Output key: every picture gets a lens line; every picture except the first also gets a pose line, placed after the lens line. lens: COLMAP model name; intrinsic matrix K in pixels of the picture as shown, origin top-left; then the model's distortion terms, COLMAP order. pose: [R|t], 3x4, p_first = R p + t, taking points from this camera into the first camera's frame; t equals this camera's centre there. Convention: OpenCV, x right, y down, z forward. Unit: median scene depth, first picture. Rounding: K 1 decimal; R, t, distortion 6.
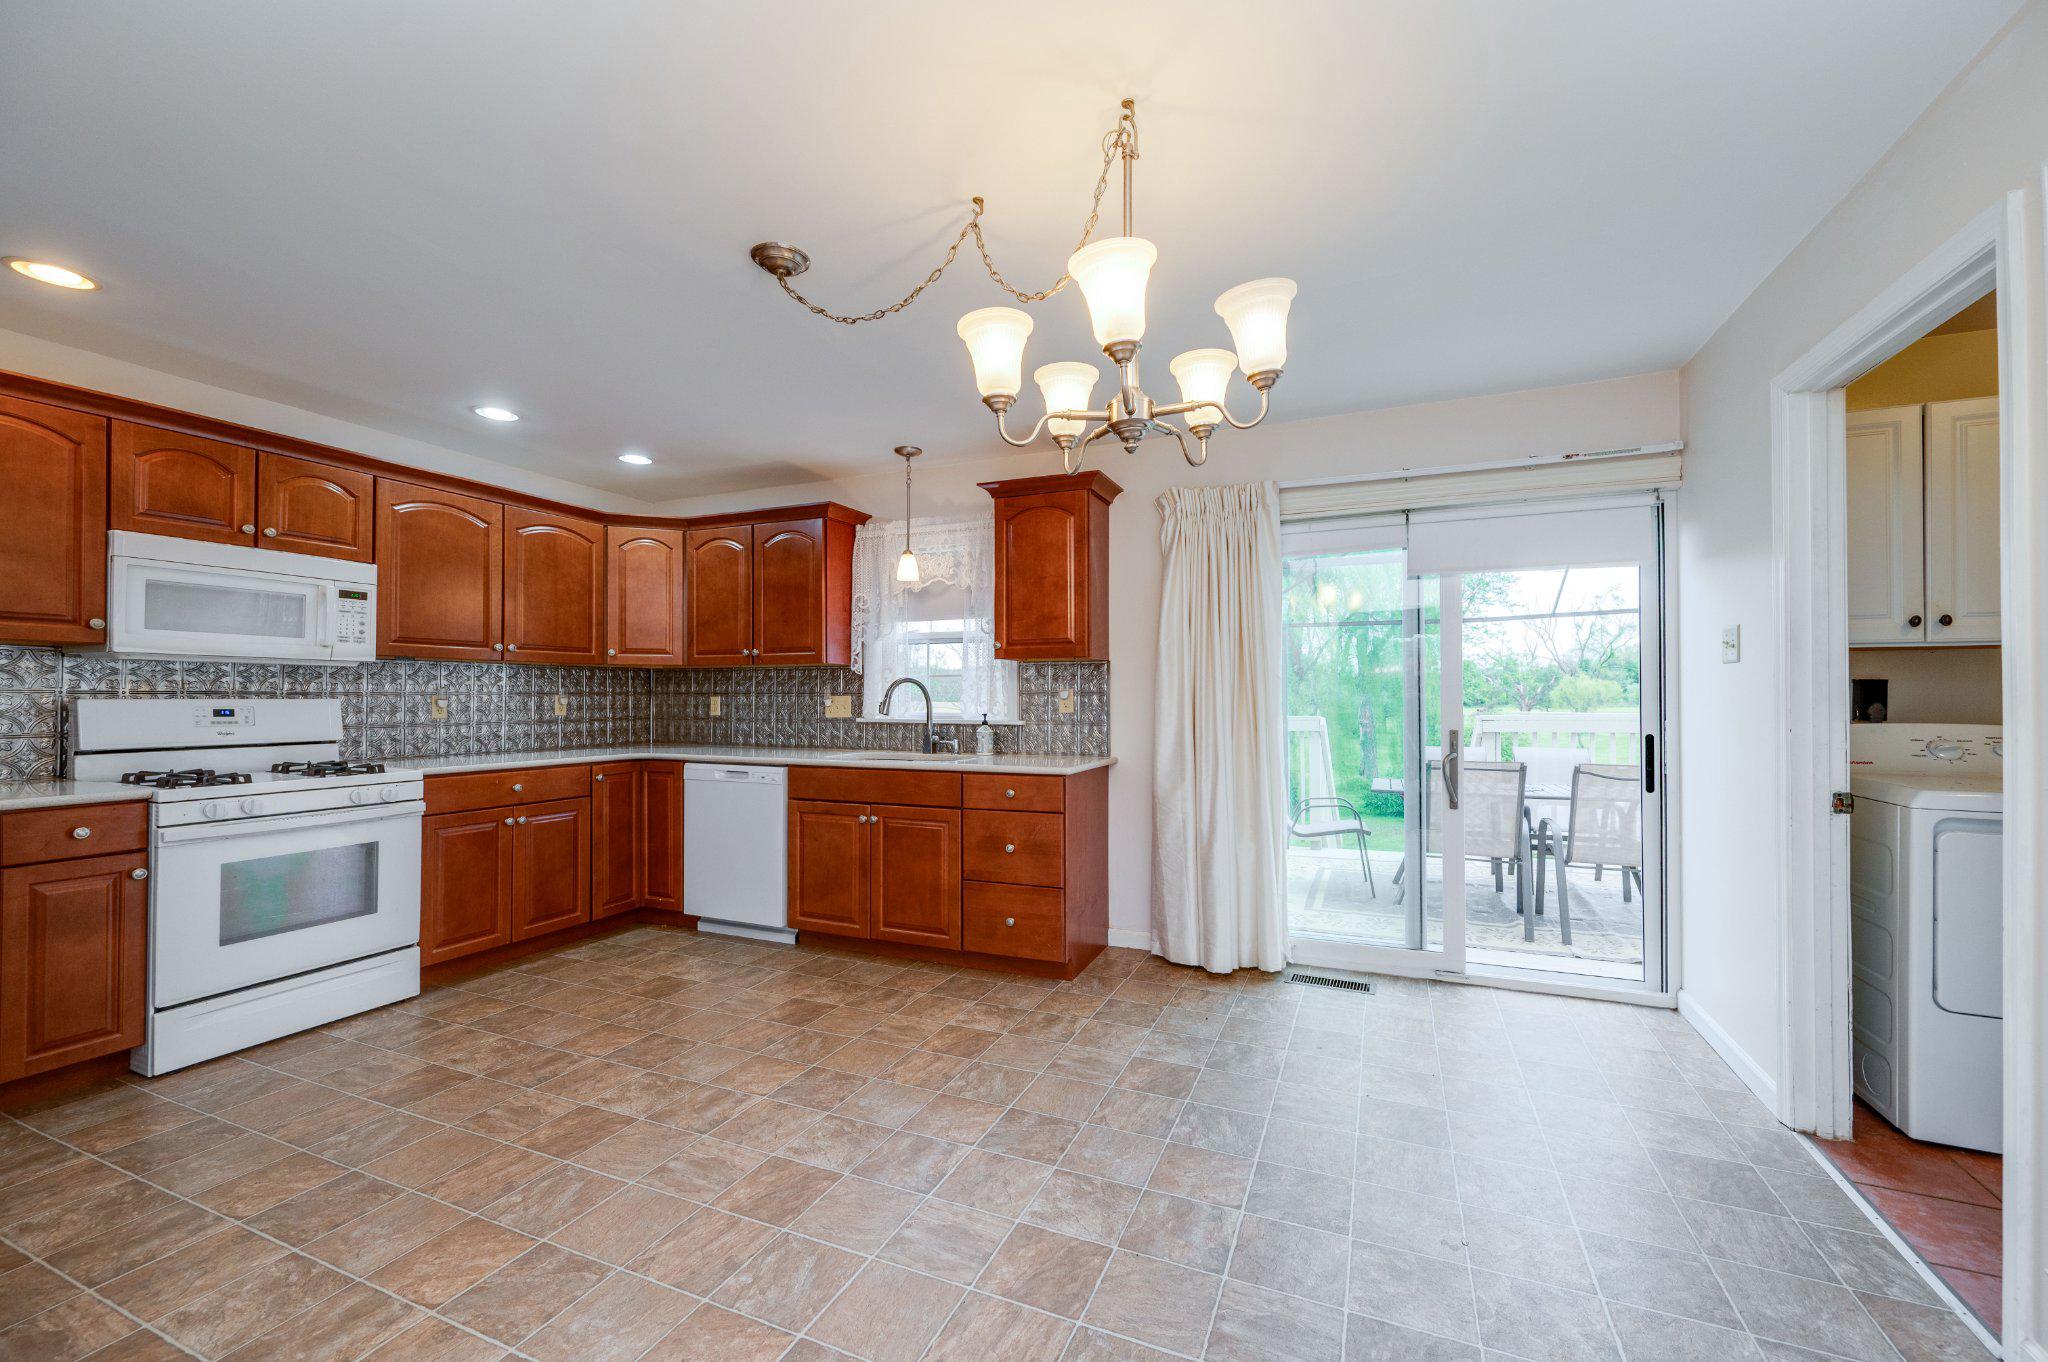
lens RADIAL K [[1073.2, 0, 1175.5], [0, 1073.2, 686.1], [0, 0, 1]] dist [-0.000790, -0.000305]
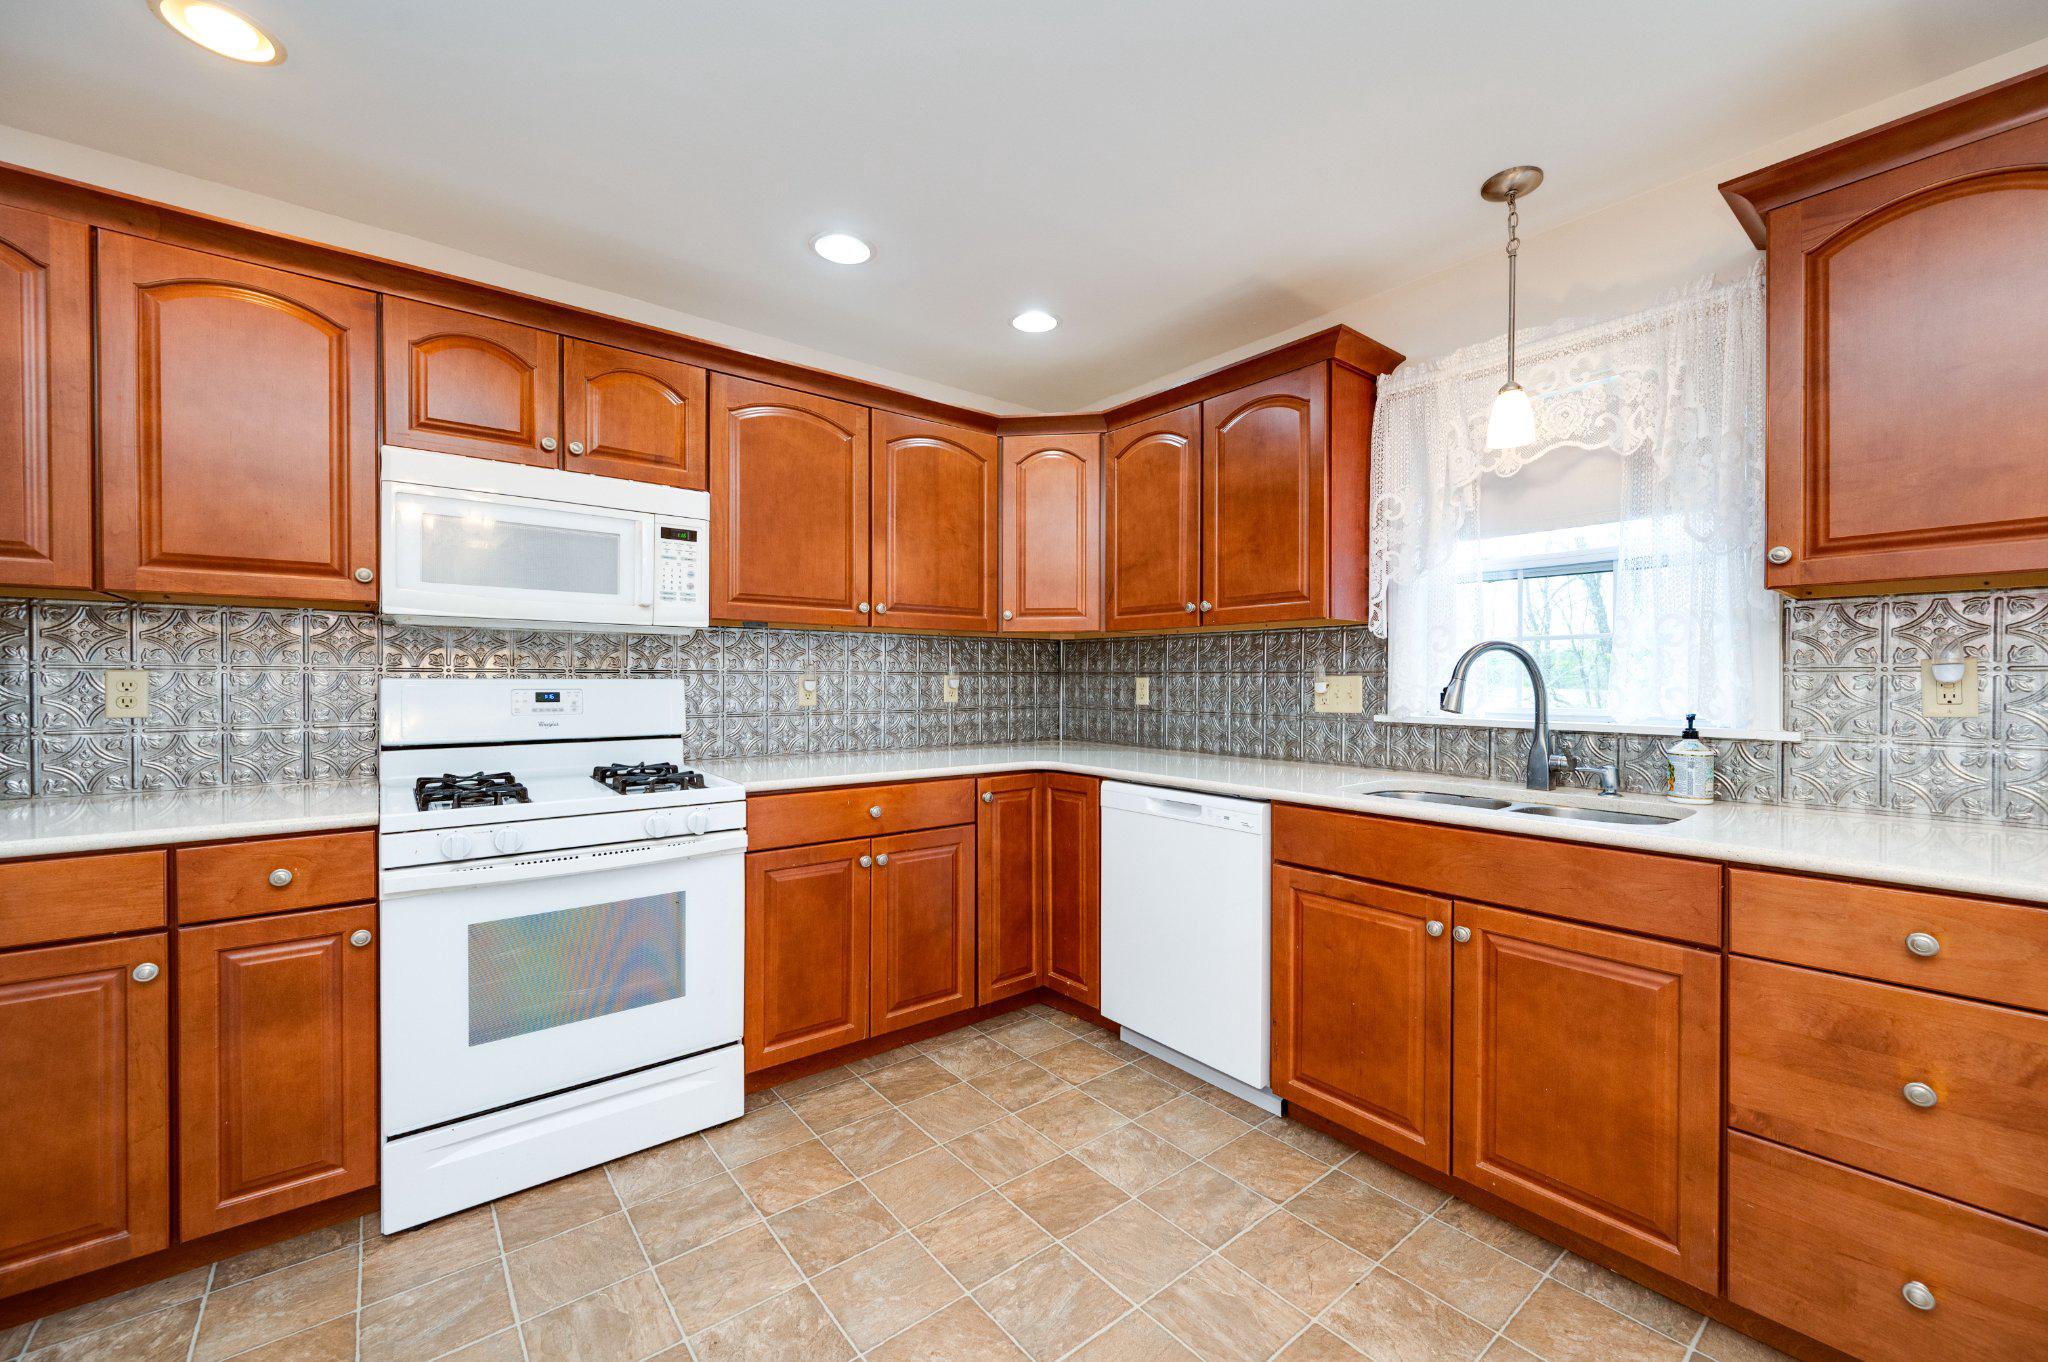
lens RADIAL K [[872.4, 0, 1011.0], [0, 872.4, 686.3], [0, 0, 1]] dist [-0.001556, -0.000311]
pose [[0.860815, 0.006151, -0.508881, -0.242263], [0.002620, 0.999860, 0.016518, 0.006681], [0.508912, -0.015553, 0.860678, 0.531128]]
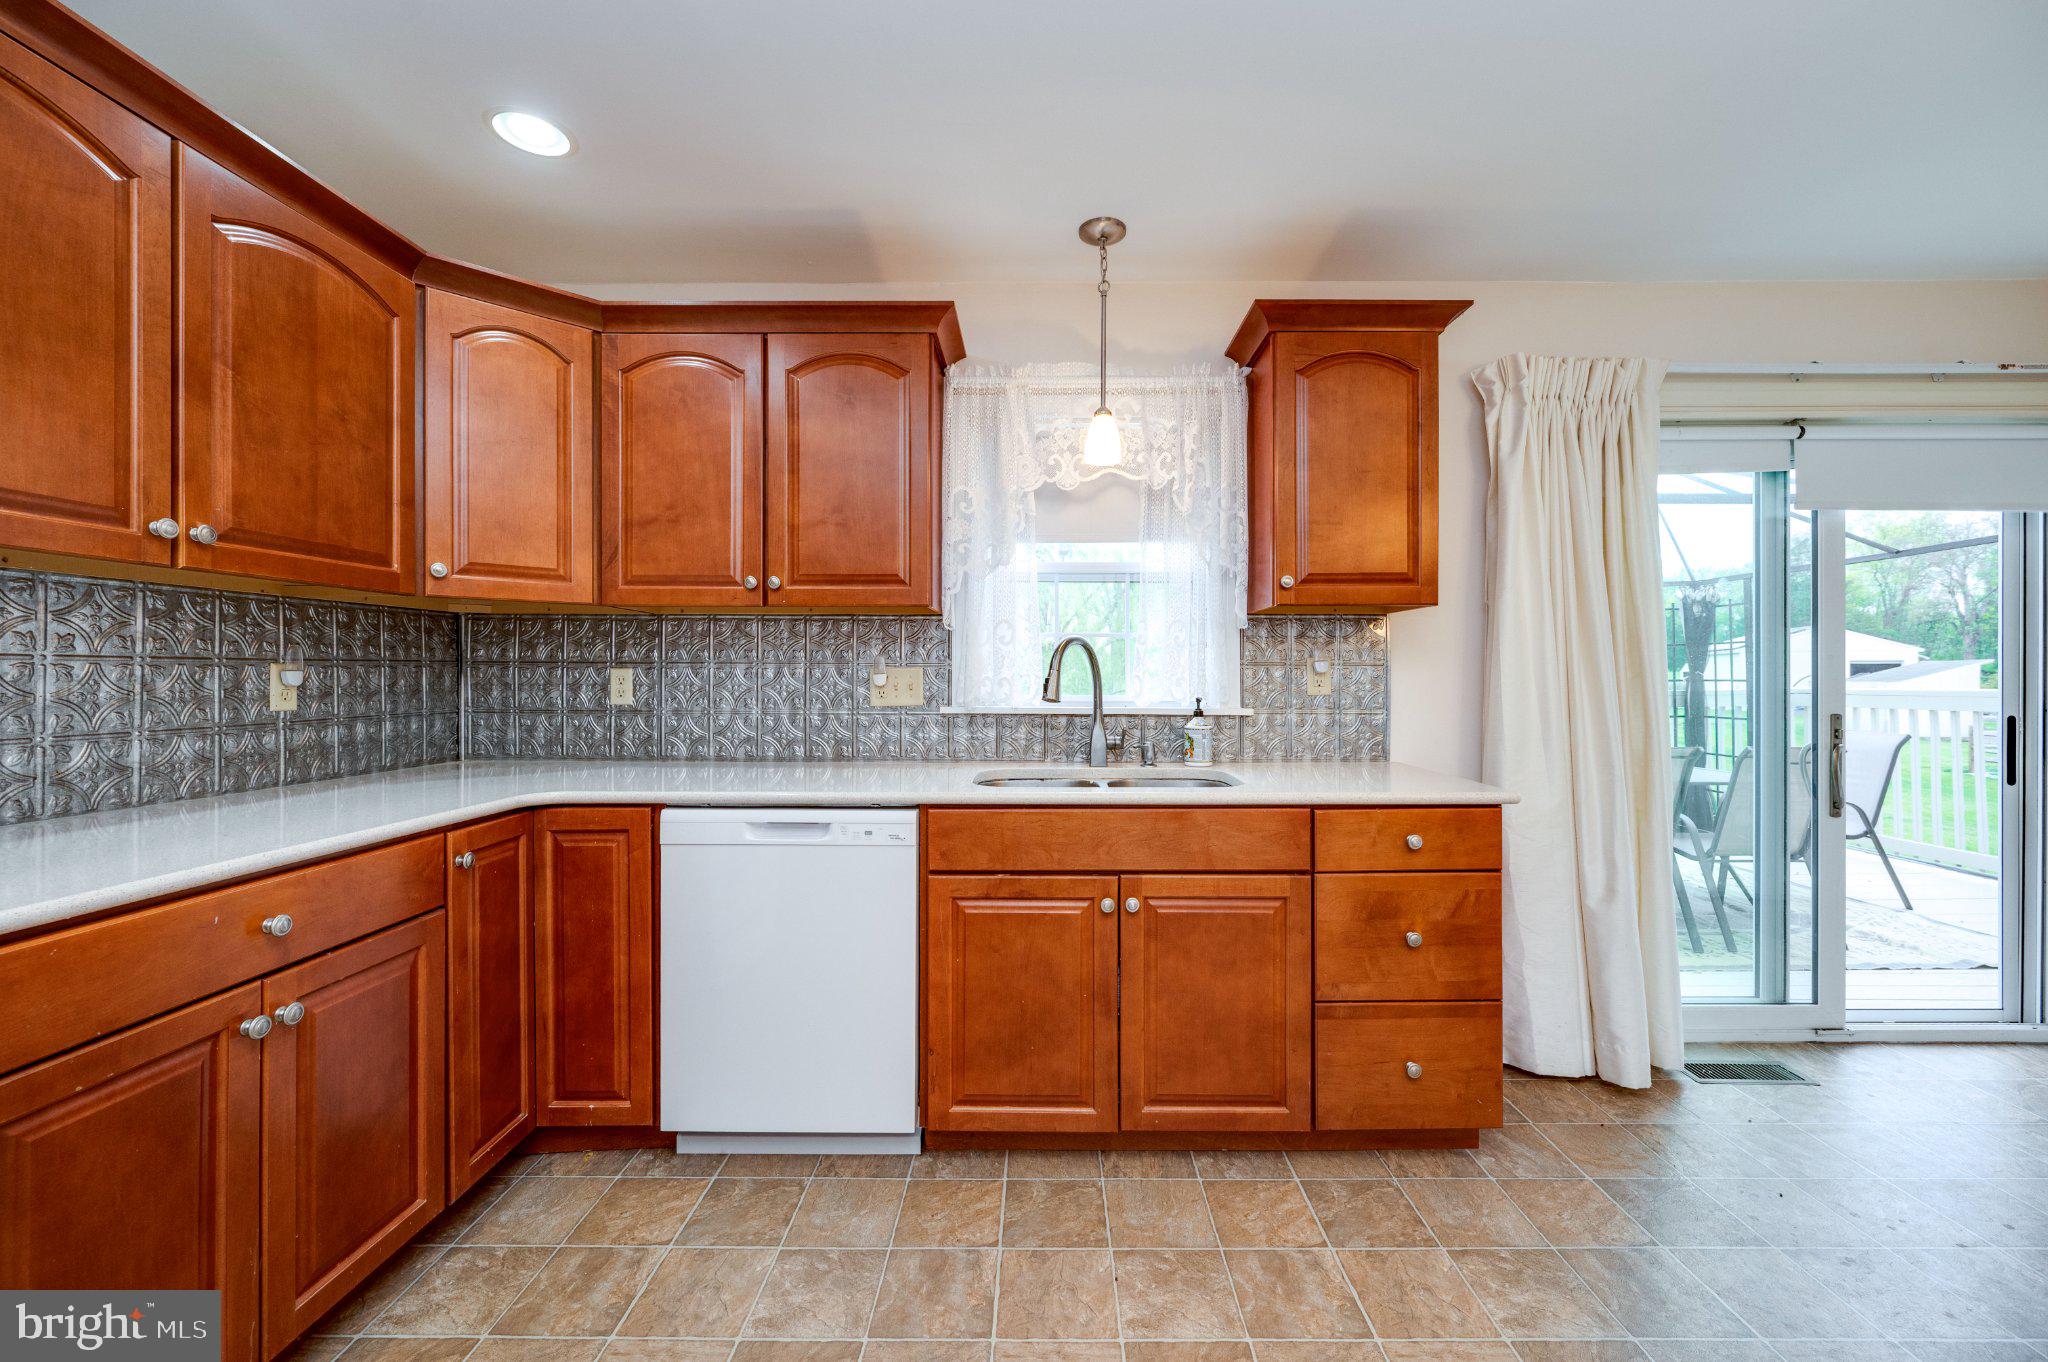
lens RADIAL K [[857.2, 0, 1027.0], [0, 857.2, 677.0], [0, 0, 1]] dist [-0.001269, -0.000246]
pose [[0.919152, -0.000801, 0.393903, -0.462797], [-0.004298, 0.999918, 0.012063, 0.008816], [-0.393881, -0.012781, 0.919073, 0.601551]]
